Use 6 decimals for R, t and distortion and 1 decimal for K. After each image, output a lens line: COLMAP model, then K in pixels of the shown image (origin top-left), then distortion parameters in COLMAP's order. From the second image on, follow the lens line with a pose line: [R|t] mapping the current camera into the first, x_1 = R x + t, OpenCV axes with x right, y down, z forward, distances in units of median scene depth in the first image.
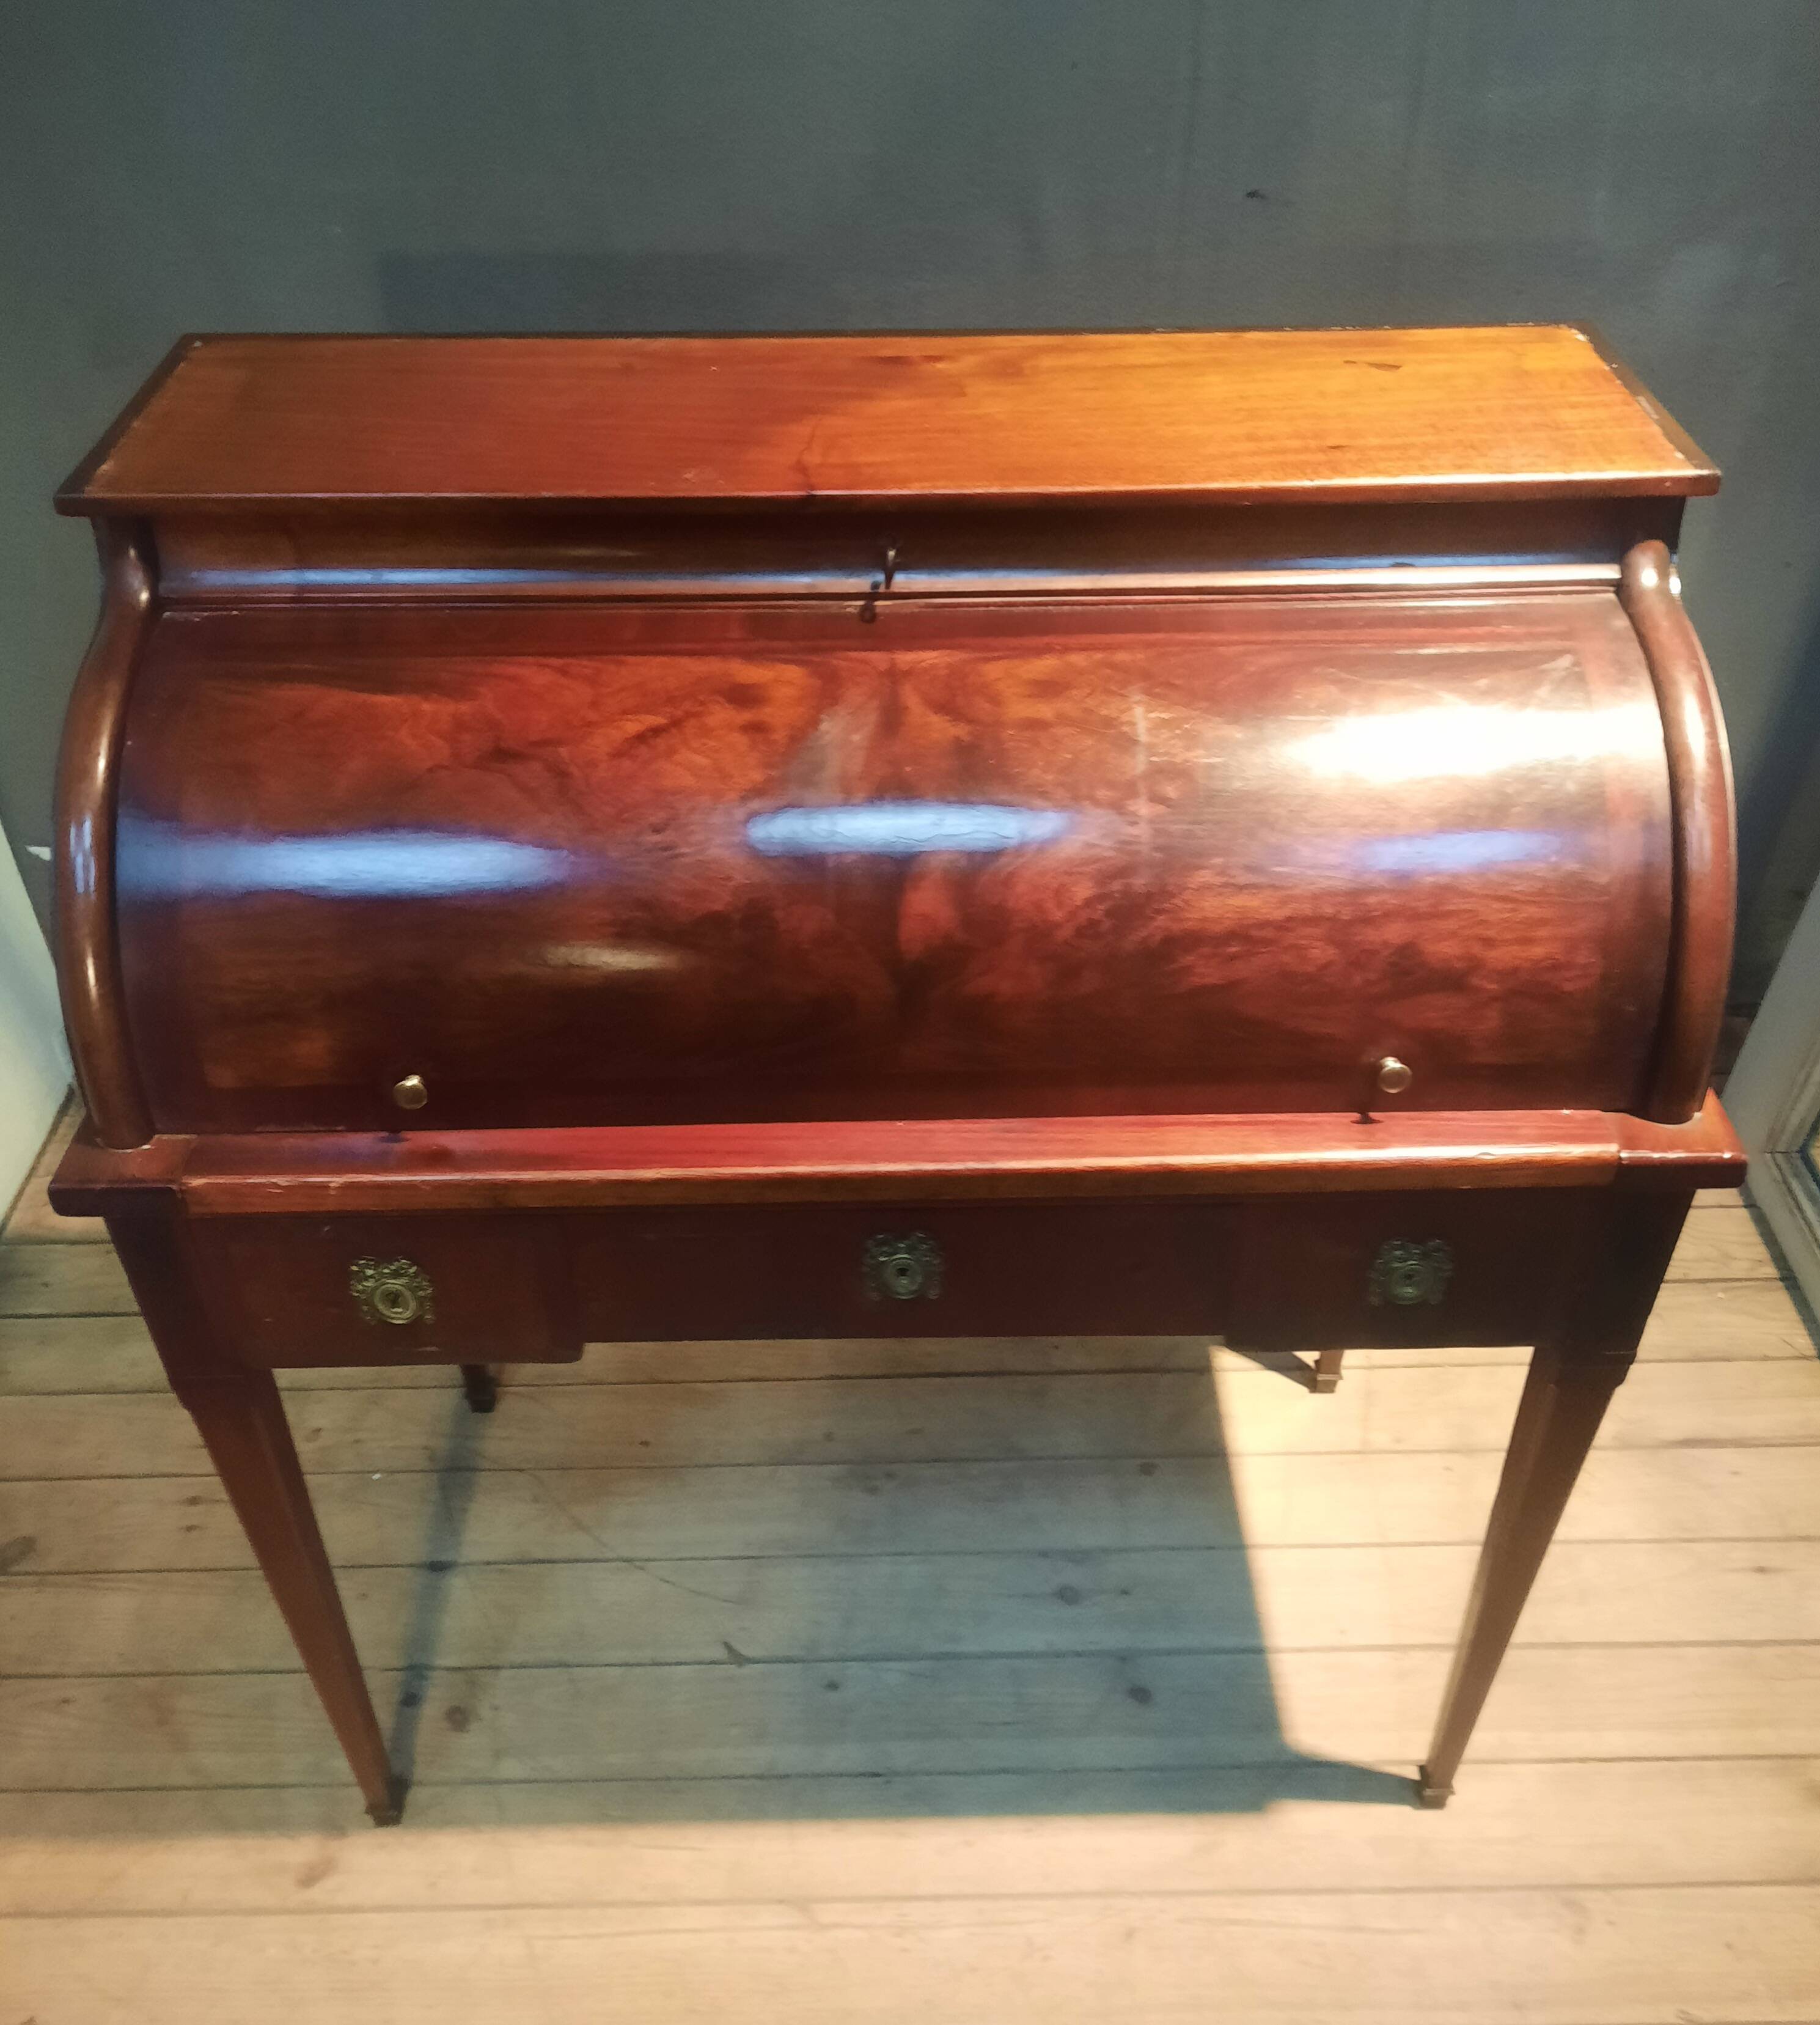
lens RADIAL K [[1705.3, 0, 910.0], [0, 1705.3, 1012.5], [0, 0, 1]] dist [0.016706, -0.005777]
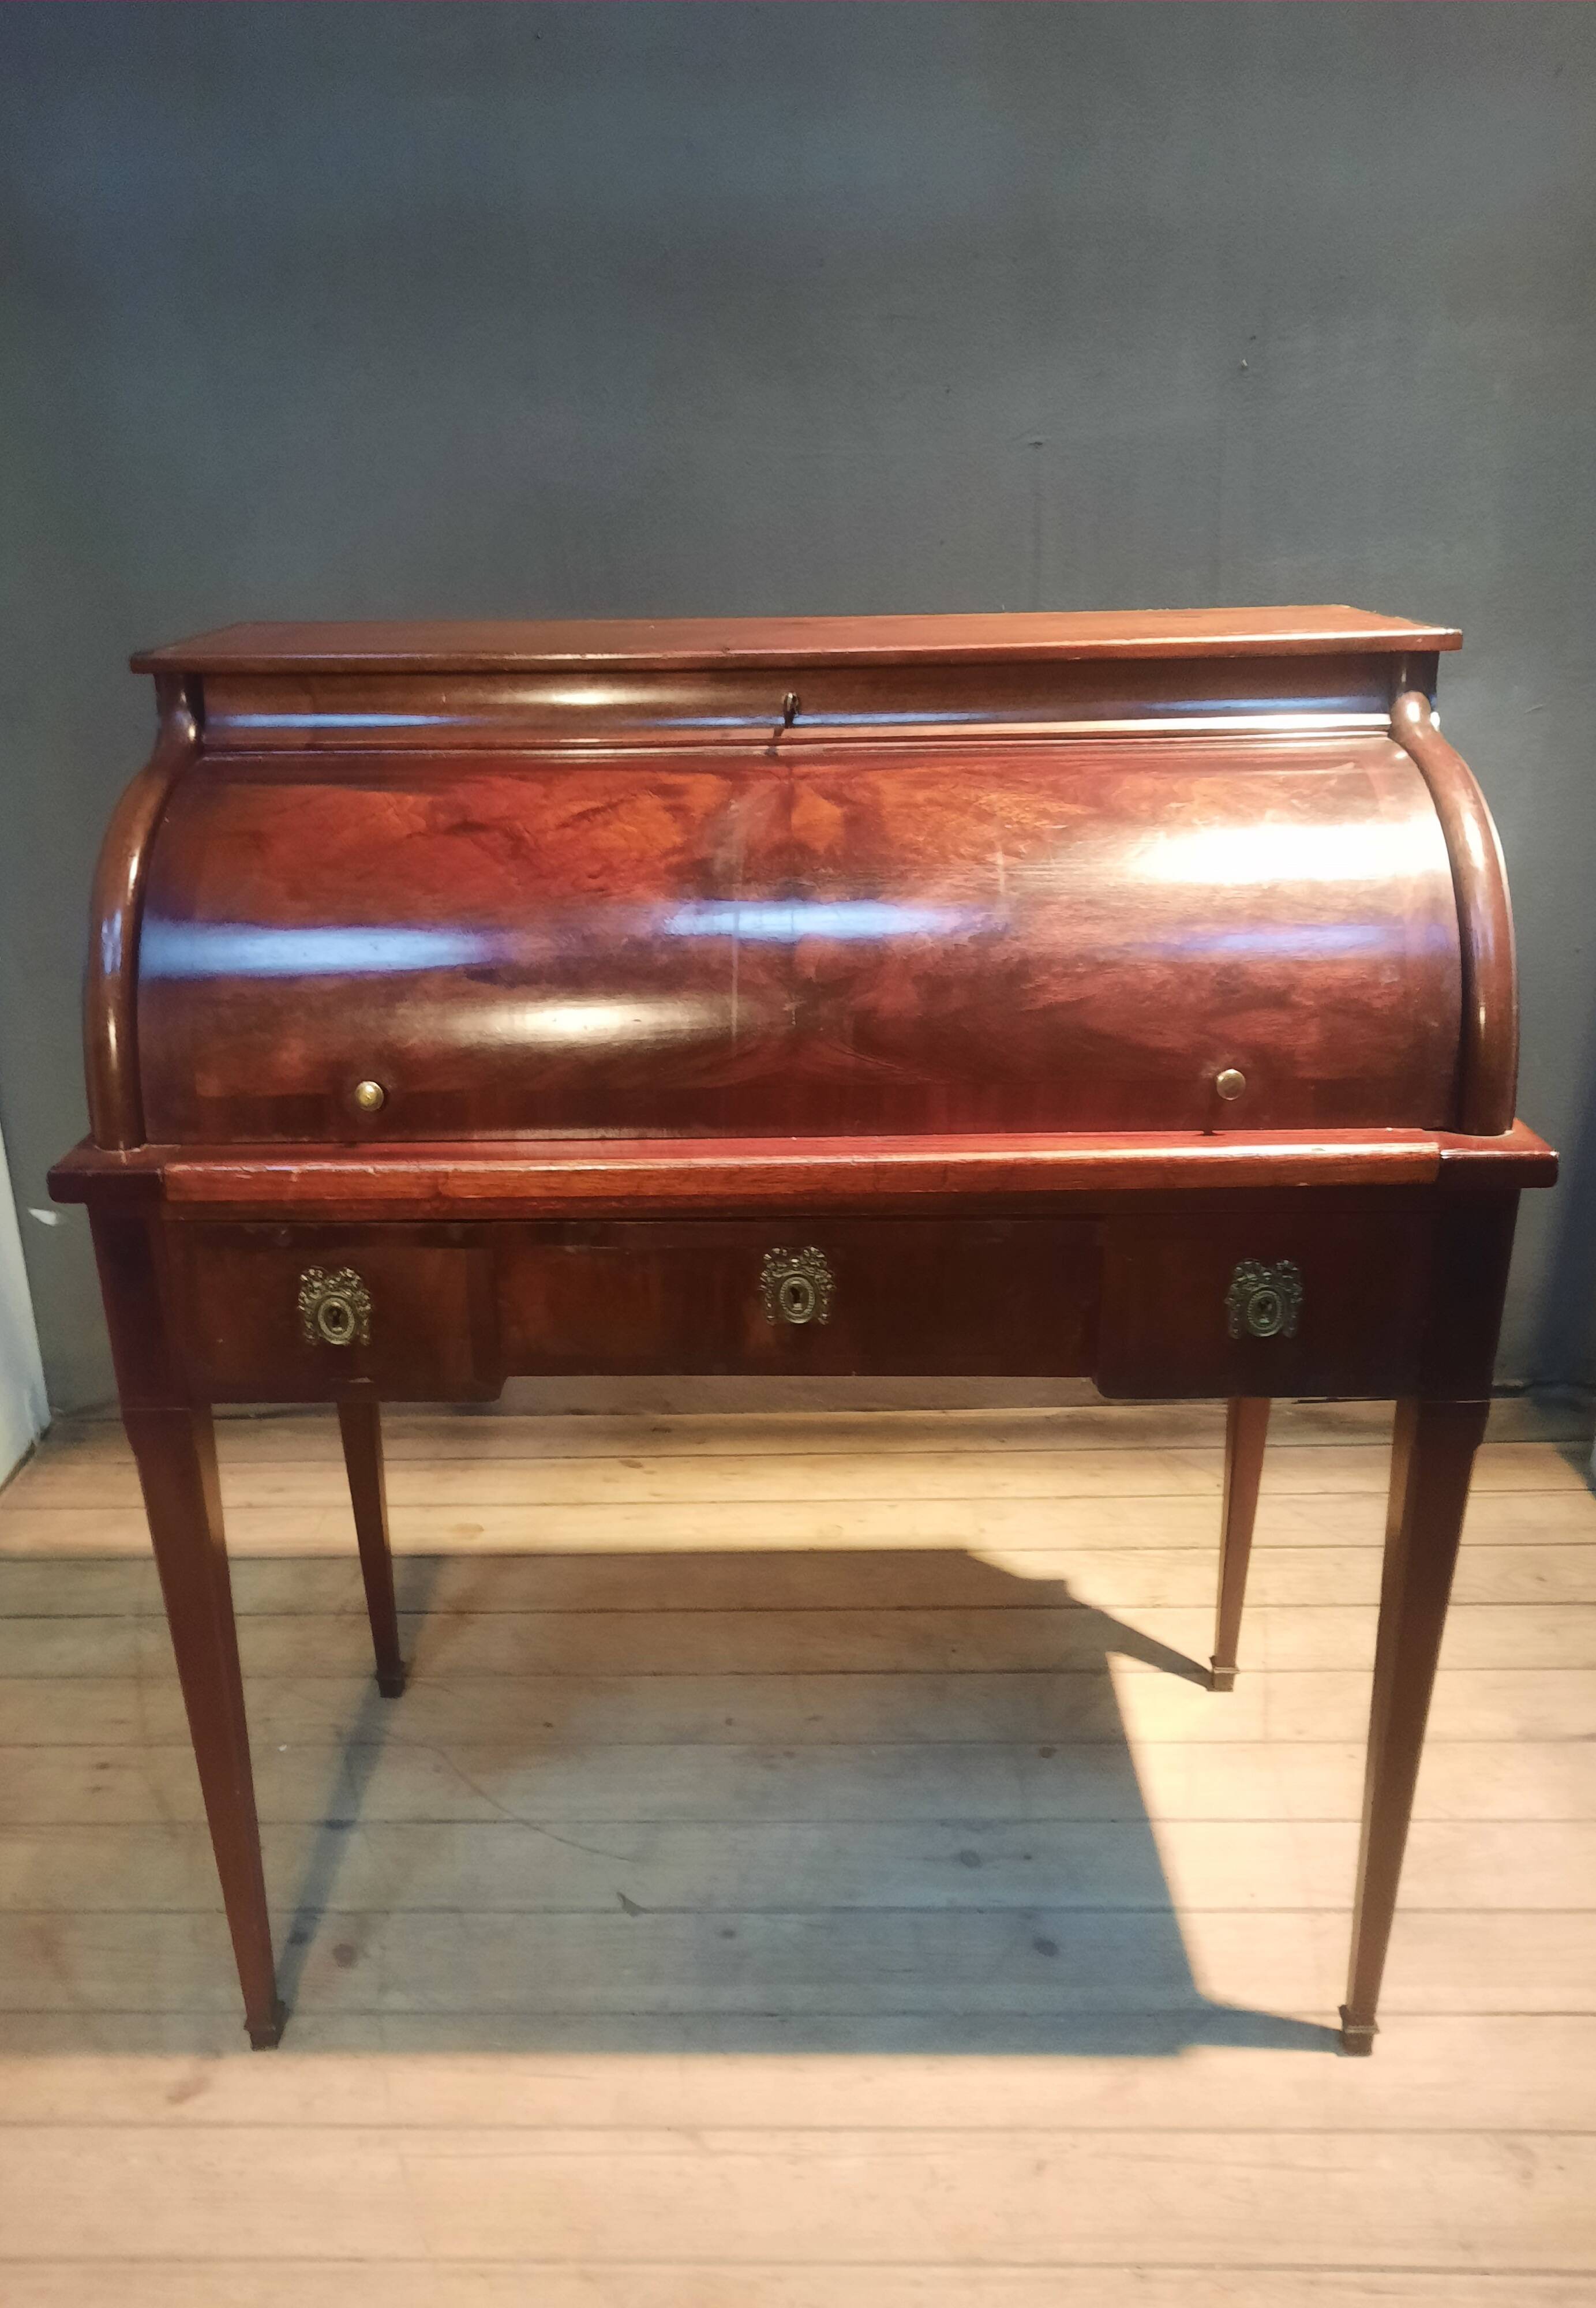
lens RADIAL K [[1610.8, 0, 767.4], [0, 1610.8, 1168.0], [0, 0, 1]] dist [0.024934, -0.027363]
pose [[0.999422, 0.001629, -0.033956, 0.008788], [-0.011639, 0.954883, -0.296753, 0.282074], [0.031940, 0.296976, 0.954351, -0.010912]]
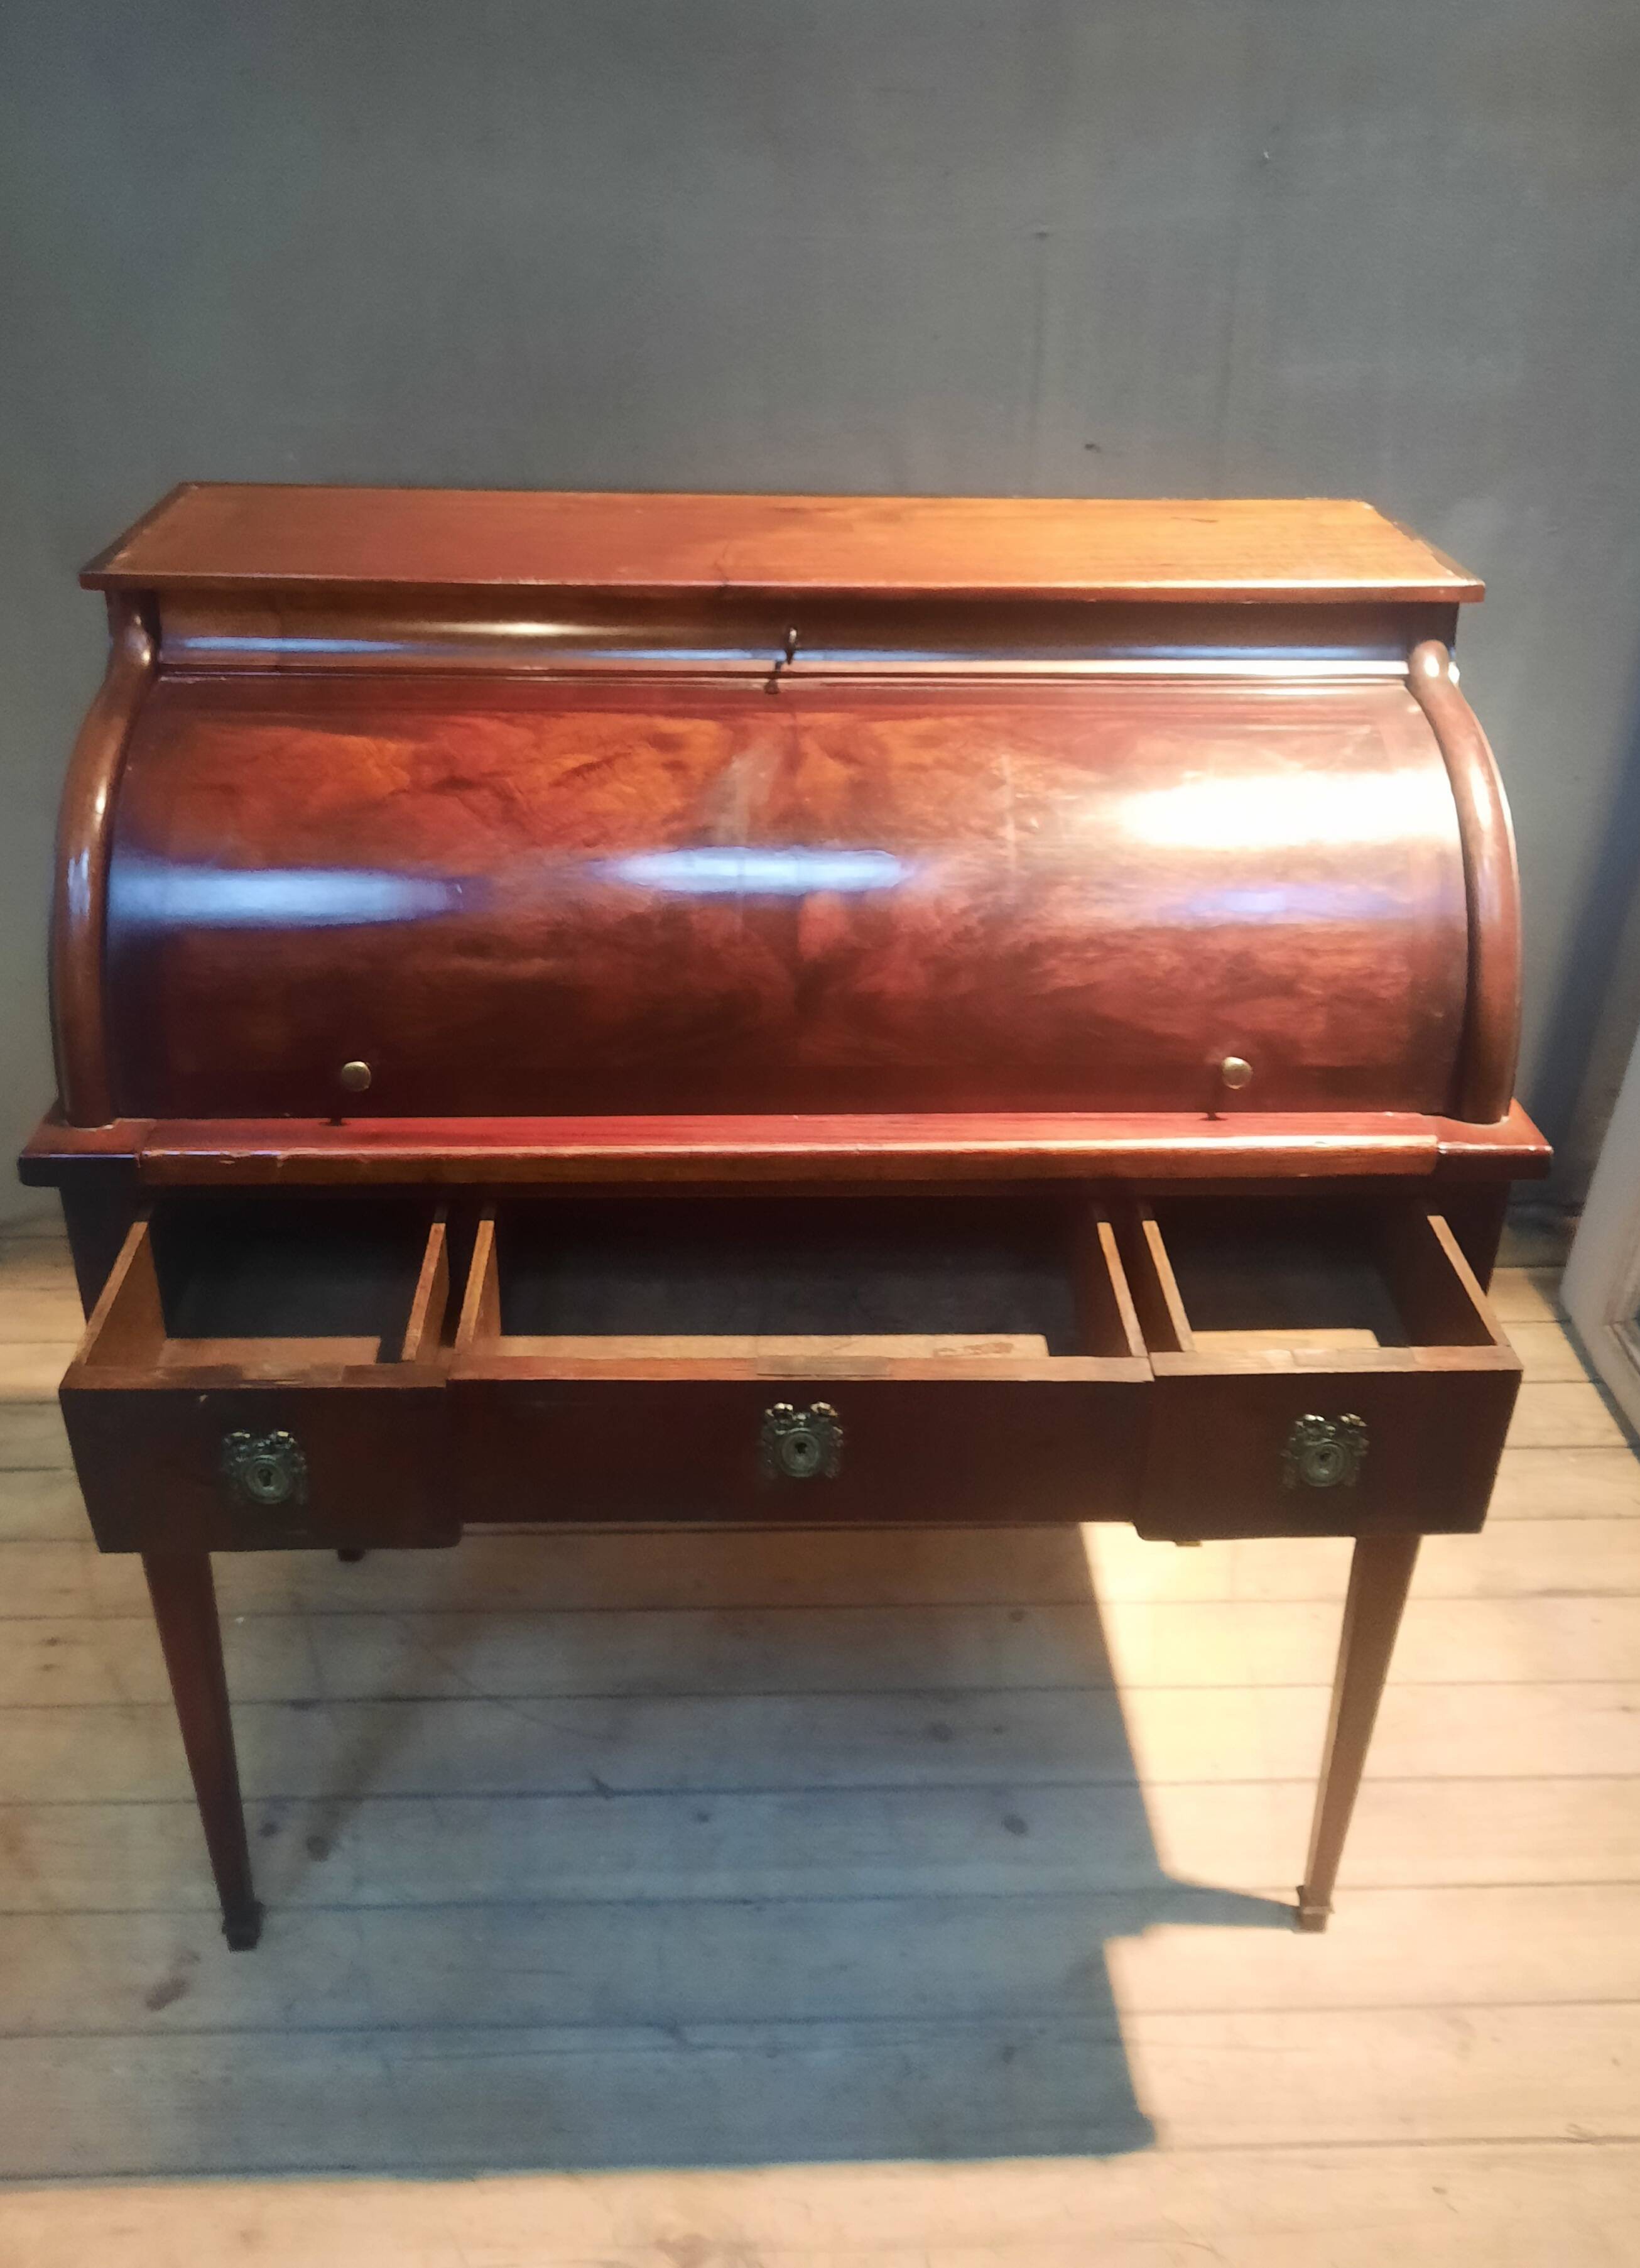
lens RADIAL K [[1741.7, 0, 808.8], [0, 1741.7, 1004.3], [0, 0, 1]] dist [0.020248, -0.032138]
pose [[0.999511, 0.013459, 0.028231, -0.021374], [-0.007522, 0.979619, -0.200722, 0.154842], [-0.030358, 0.200411, 0.979241, -0.087294]]
